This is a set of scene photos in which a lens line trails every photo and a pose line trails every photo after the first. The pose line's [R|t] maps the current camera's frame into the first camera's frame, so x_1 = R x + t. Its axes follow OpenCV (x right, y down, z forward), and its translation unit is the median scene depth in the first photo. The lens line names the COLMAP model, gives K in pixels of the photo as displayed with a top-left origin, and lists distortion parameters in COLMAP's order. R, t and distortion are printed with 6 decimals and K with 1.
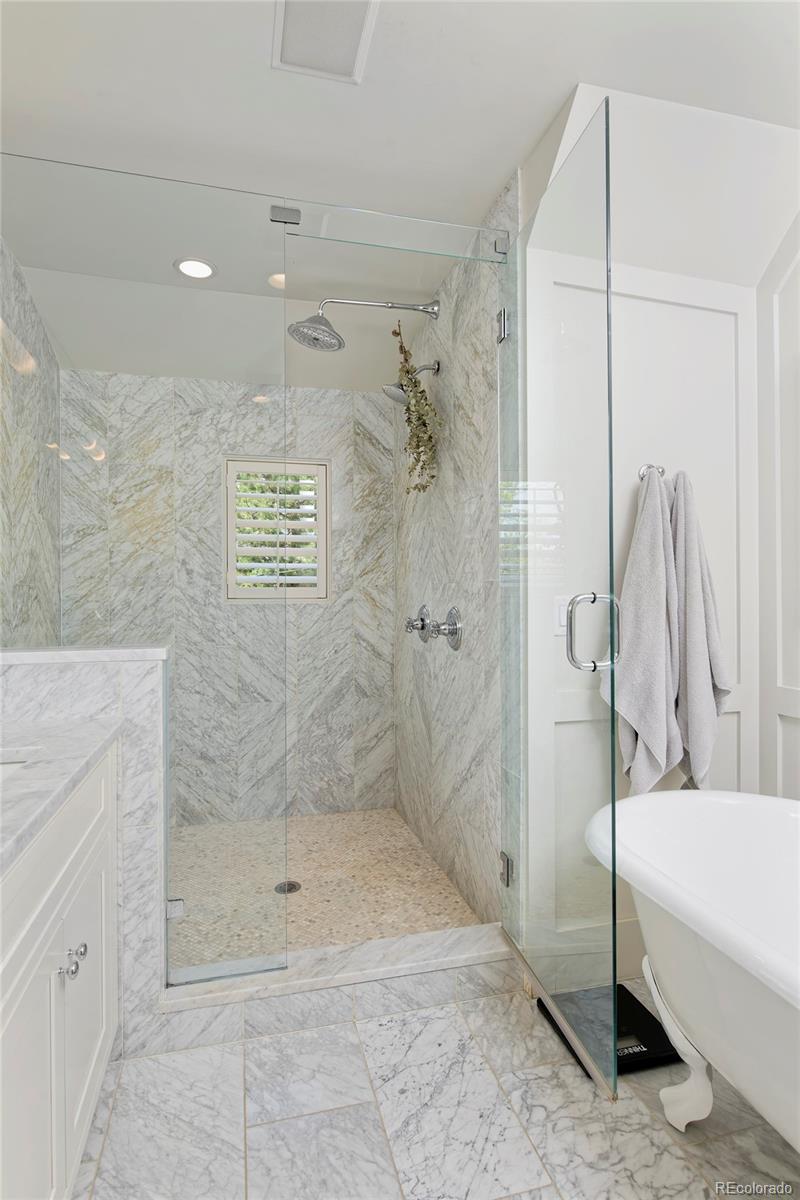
lens RADIAL K [[637.3, 0, 401.5], [0, 637.3, 597.0], [0, 0, 1]] dist [-0.005651, -0.000174]
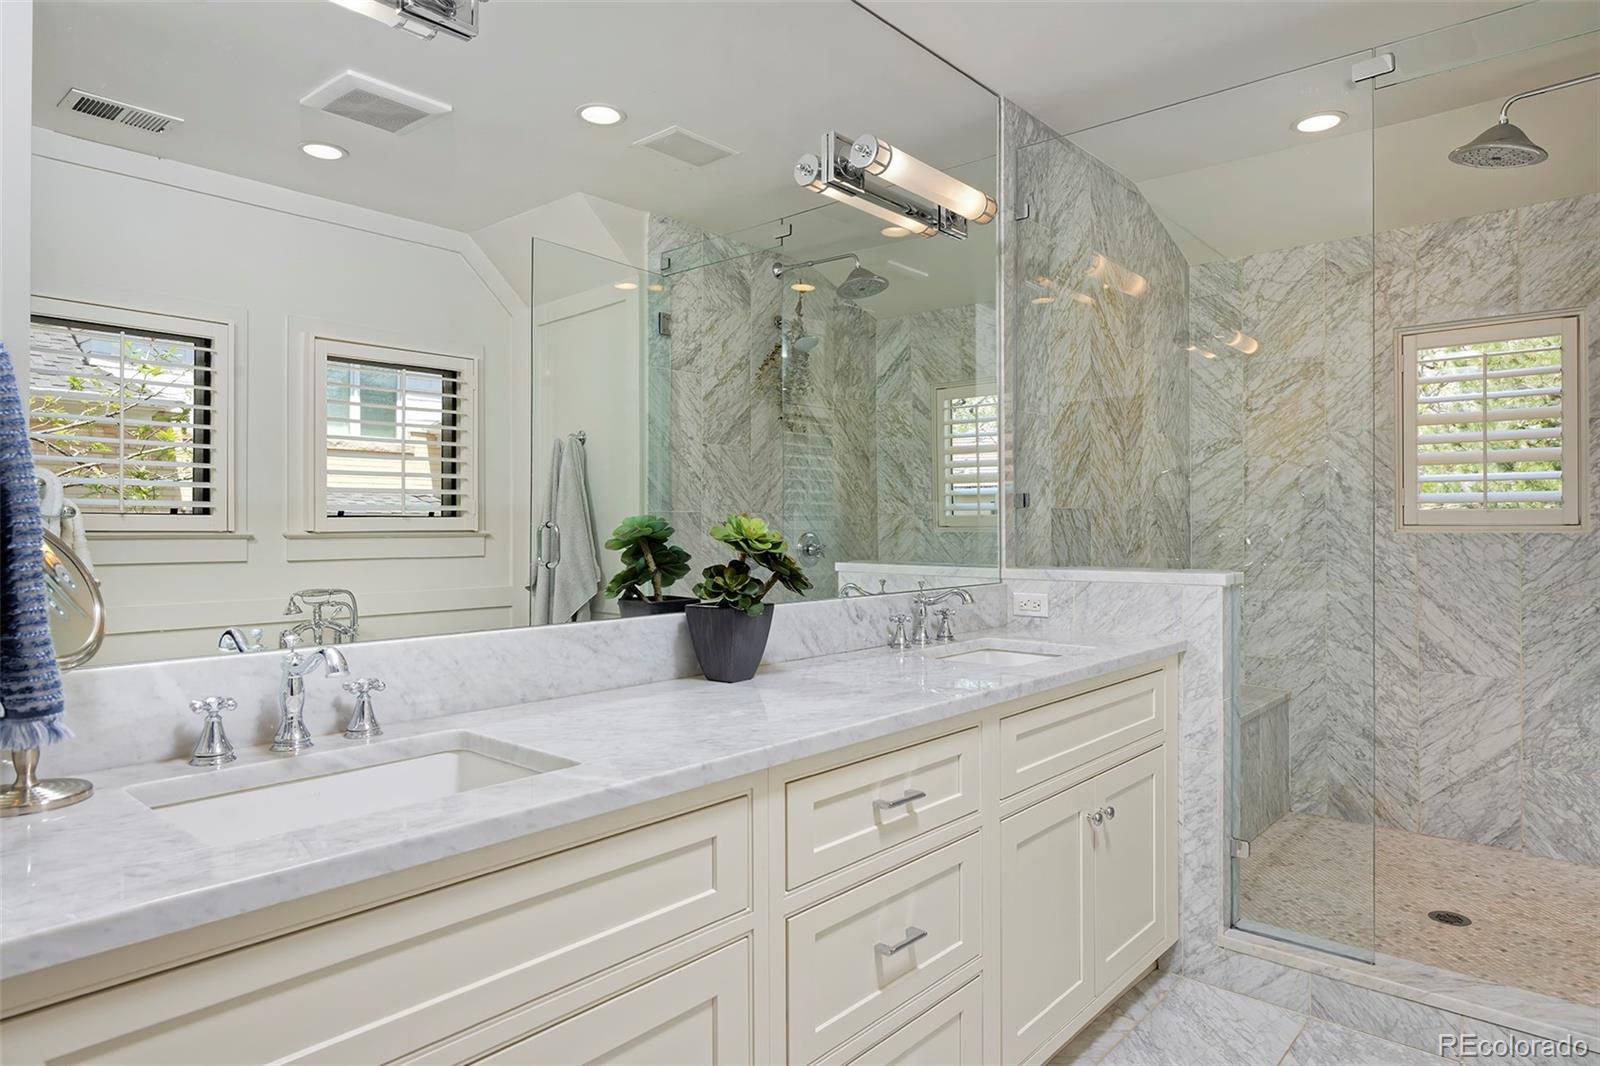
lens RADIAL K [[960.4, 0, 800.5], [0, 960.4, 528.5], [0, 0, 1]] dist [-0.001948, -0.000696]
pose [[0.563488, 0.006449, -0.826099, 0.259159], [-0.001846, 0.999977, 0.006548, 0.000832], [0.826122, -0.002165, 0.563487, -0.200662]]
